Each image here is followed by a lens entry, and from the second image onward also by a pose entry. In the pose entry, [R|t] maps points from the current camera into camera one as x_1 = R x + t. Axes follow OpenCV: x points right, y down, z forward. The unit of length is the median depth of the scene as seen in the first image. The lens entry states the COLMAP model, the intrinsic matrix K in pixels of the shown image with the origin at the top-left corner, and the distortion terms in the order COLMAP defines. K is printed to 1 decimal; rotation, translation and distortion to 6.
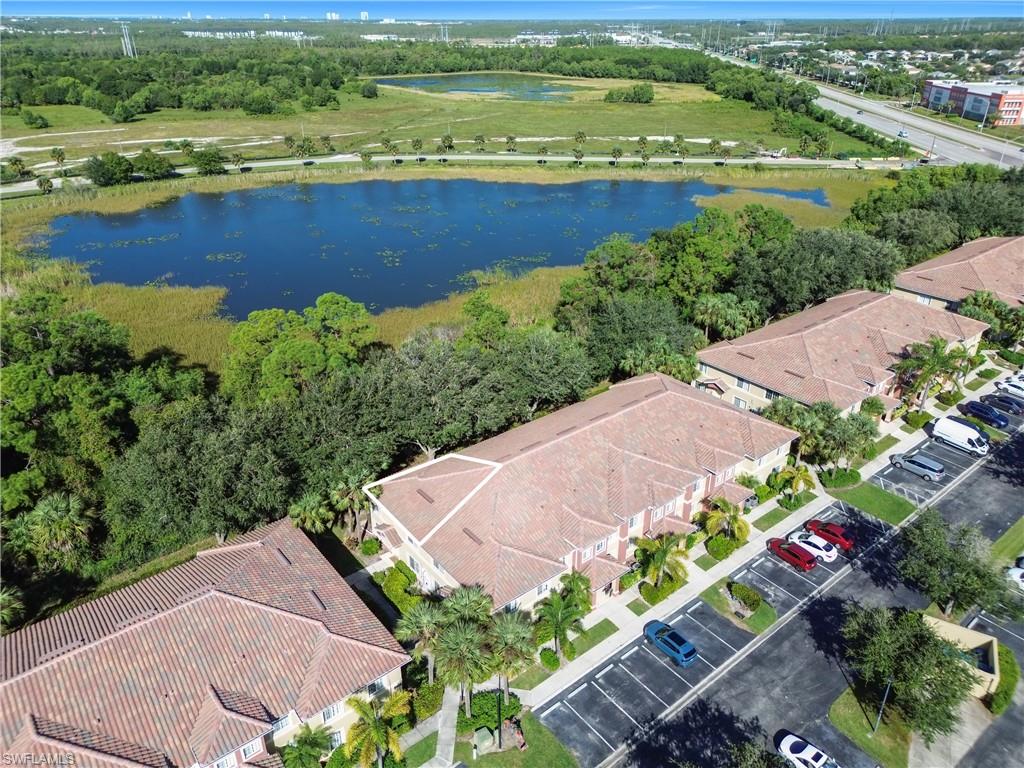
lens RADIAL K [[716.3, 0, 512.0], [0, 716.3, 384.0], [0, 0, 1]] dist [0.058306, -0.056987]
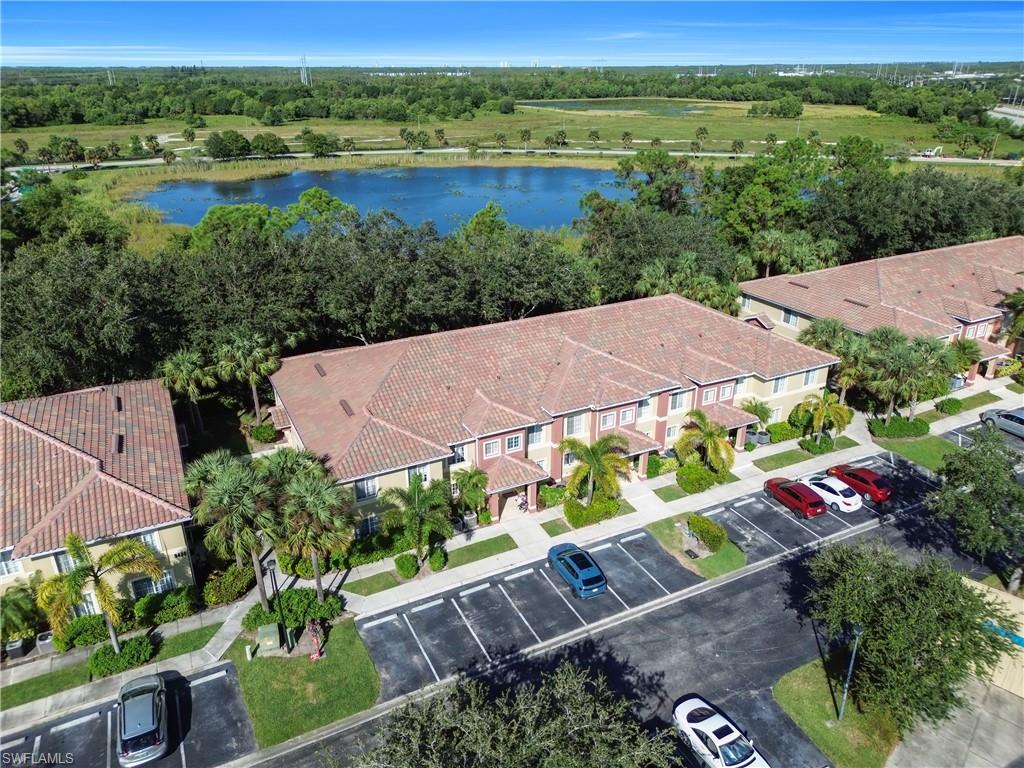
lens RADIAL K [[716.3, 0, 512.0], [0, 716.3, 384.0], [0, 0, 1]] dist [0.058306, -0.056987]
pose [[0.978139, 0.079716, -0.192068, 0.172765], [-0.090003, 0.994905, -0.045428, 0.130403], [0.187468, 0.061722, 0.980330, 0.163487]]
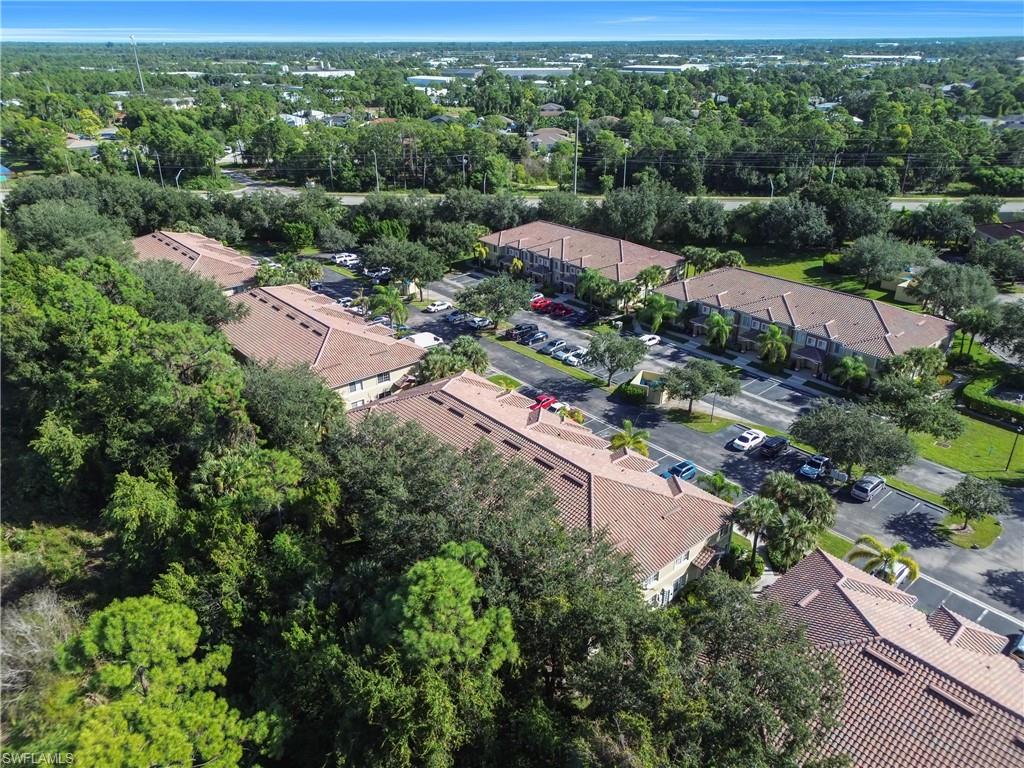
lens RADIAL K [[716.3, 0, 512.0], [0, 716.3, 384.0], [0, 0, 1]] dist [0.058306, -0.056987]
pose [[-0.033937, -0.424118, 0.904971, -0.581360], [0.462384, 0.796093, 0.390432, -0.285350], [-0.886030, 0.431694, 0.169088, 0.603498]]
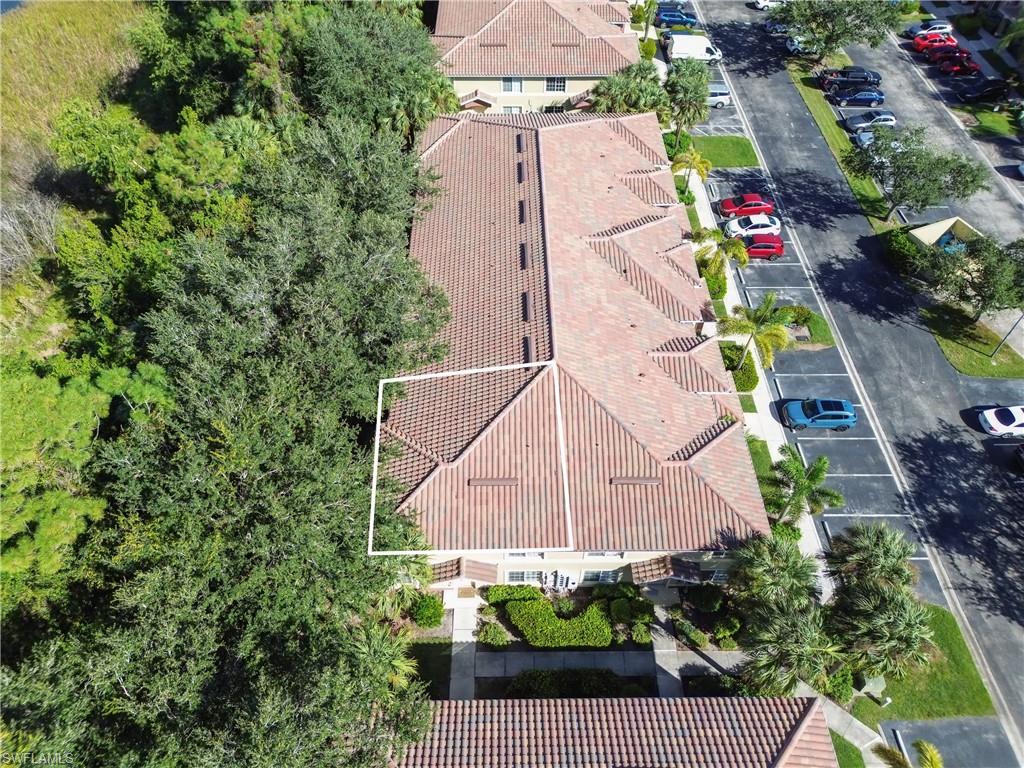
lens RADIAL K [[716.3, 0, 512.0], [0, 716.3, 384.0], [0, 0, 1]] dist [0.058306, -0.056987]
pose [[0.613787, -0.598834, 0.514454, -0.243074], [0.354113, 0.791243, 0.498536, -0.123288], [-0.705598, -0.123821, 0.697710, 0.417635]]
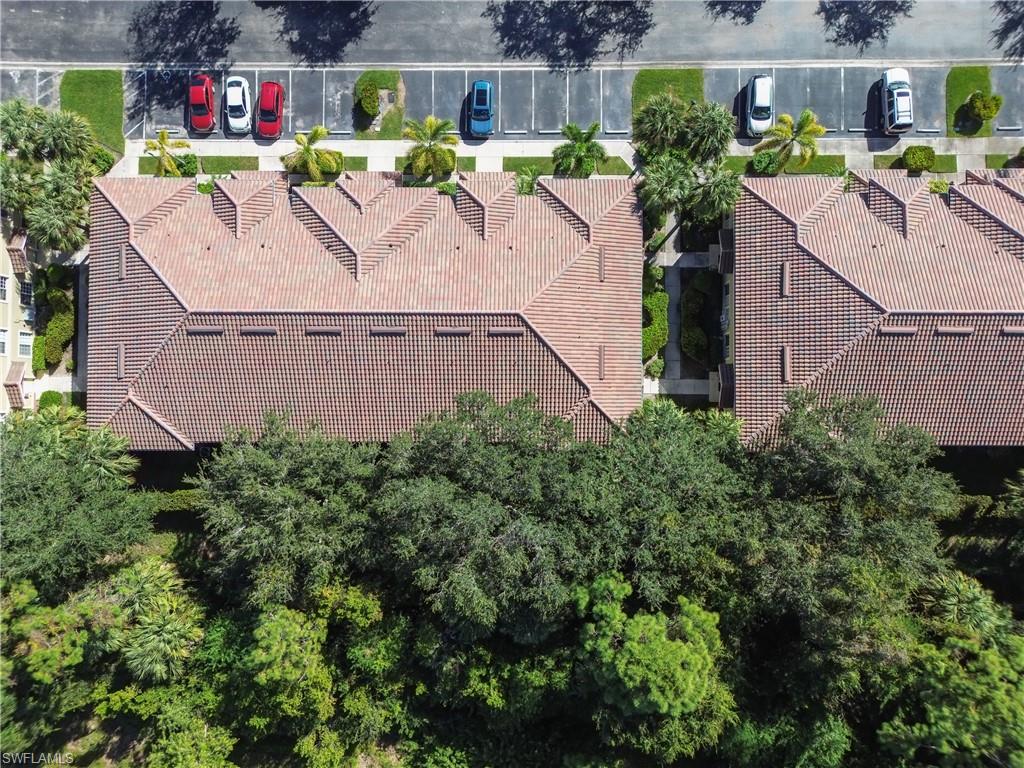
lens RADIAL K [[716.3, 0, 512.0], [0, 716.3, 384.0], [0, 0, 1]] dist [0.058306, -0.056987]
pose [[-0.779059, -0.626597, 0.021024, -0.050406], [0.290914, -0.331586, 0.897452, -0.419865], [-0.555370, 0.705285, 0.440611, 0.492005]]
